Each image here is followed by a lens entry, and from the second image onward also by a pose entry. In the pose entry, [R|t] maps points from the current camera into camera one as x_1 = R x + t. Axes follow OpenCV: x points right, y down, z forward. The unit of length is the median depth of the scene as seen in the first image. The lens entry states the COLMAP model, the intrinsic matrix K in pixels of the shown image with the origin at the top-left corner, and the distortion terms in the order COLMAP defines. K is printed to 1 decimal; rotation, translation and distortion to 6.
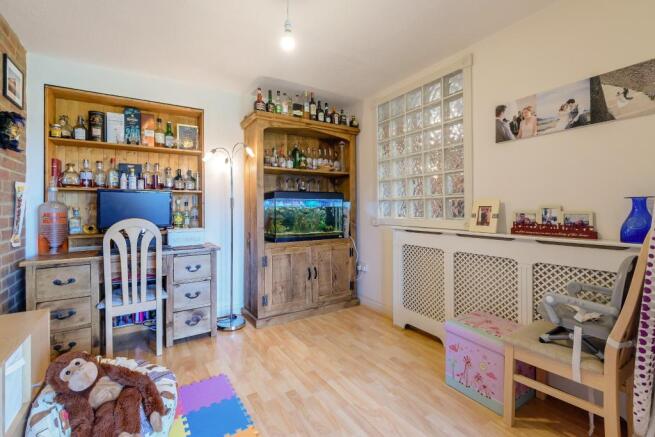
lens RADIAL K [[290.3, 0, 322.4], [0, 290.3, 208.9], [0, 0, 1]] dist [-0.002378, -0.001740]
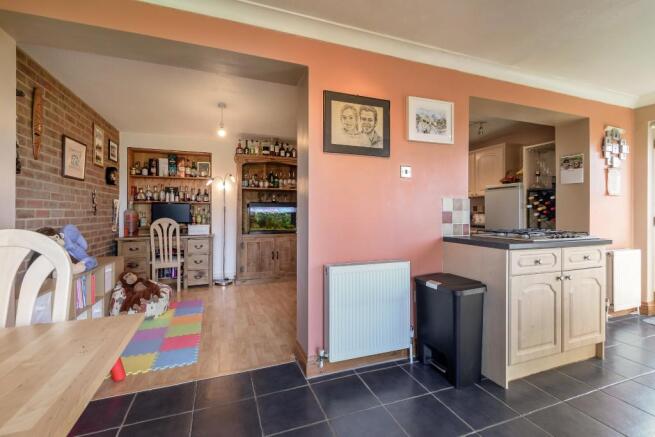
lens RADIAL K [[290.3, 0, 326.5], [0, 290.3, 215.2], [0, 0, 1]] dist [-0.002378, -0.001740]
pose [[0.976867, 0.007621, -0.213713, 0.645228], [-0.006104, 0.999951, 0.007757, -0.005928], [0.213762, -0.006273, 0.976866, -0.521038]]
